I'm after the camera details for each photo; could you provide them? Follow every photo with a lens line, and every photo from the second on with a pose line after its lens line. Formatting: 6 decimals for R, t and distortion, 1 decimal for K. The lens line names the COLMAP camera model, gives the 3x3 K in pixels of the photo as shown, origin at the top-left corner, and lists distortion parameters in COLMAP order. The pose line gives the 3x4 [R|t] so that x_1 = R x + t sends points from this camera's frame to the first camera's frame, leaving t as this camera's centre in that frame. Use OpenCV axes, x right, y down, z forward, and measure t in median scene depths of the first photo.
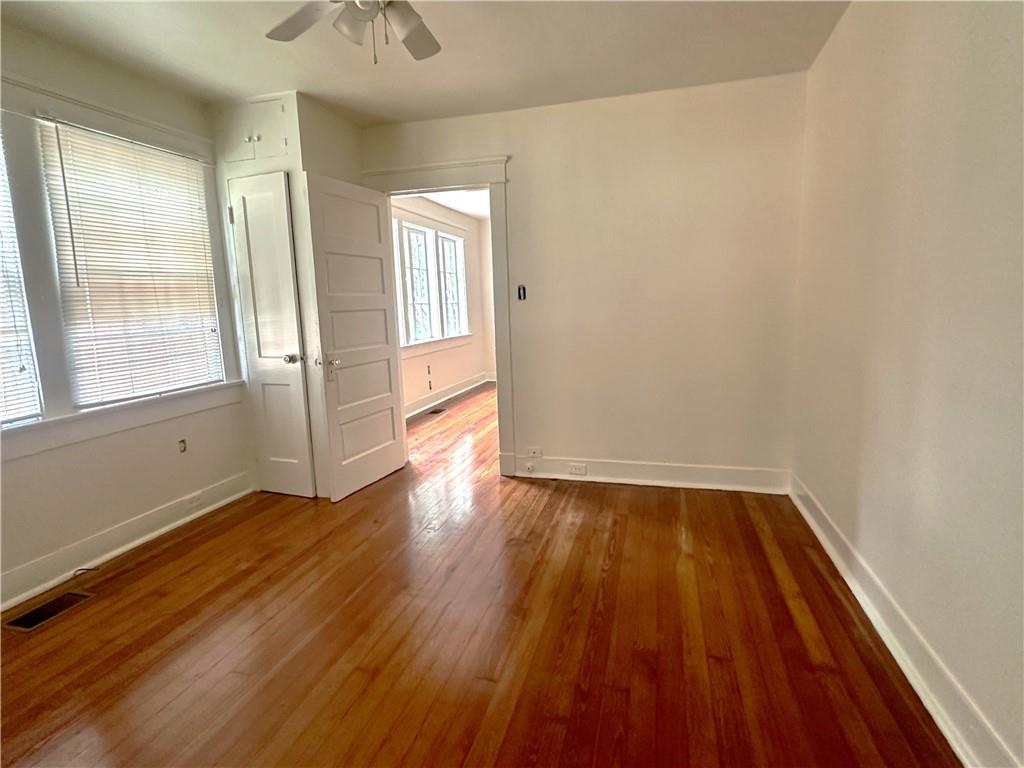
lens RADIAL K [[535.4, 0, 512.0], [0, 535.4, 384.0], [0, 0, 1]] dist [-0.001122, -0.000180]
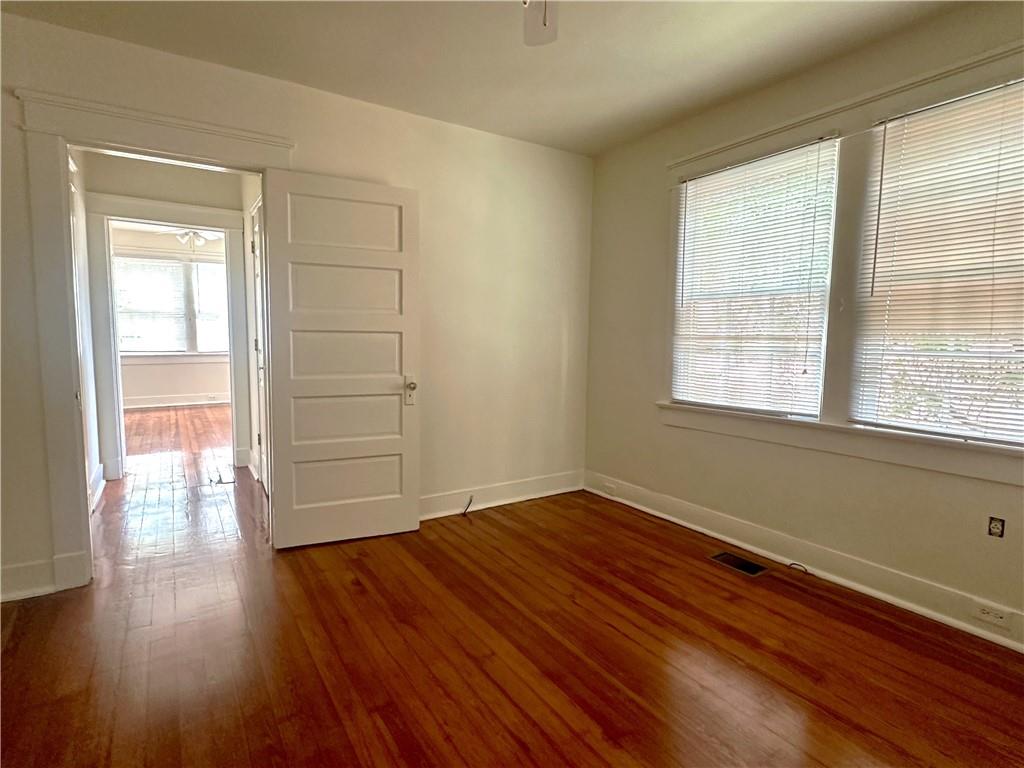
lens RADIAL K [[535.4, 0, 512.0], [0, 535.4, 384.0], [0, 0, 1]] dist [-0.001122, -0.000180]
pose [[-0.664629, 0.098801, -0.740613, 0.307298], [-0.099907, 0.970566, 0.219134, -0.169831], [0.740464, 0.219635, -0.635195, 1.125946]]
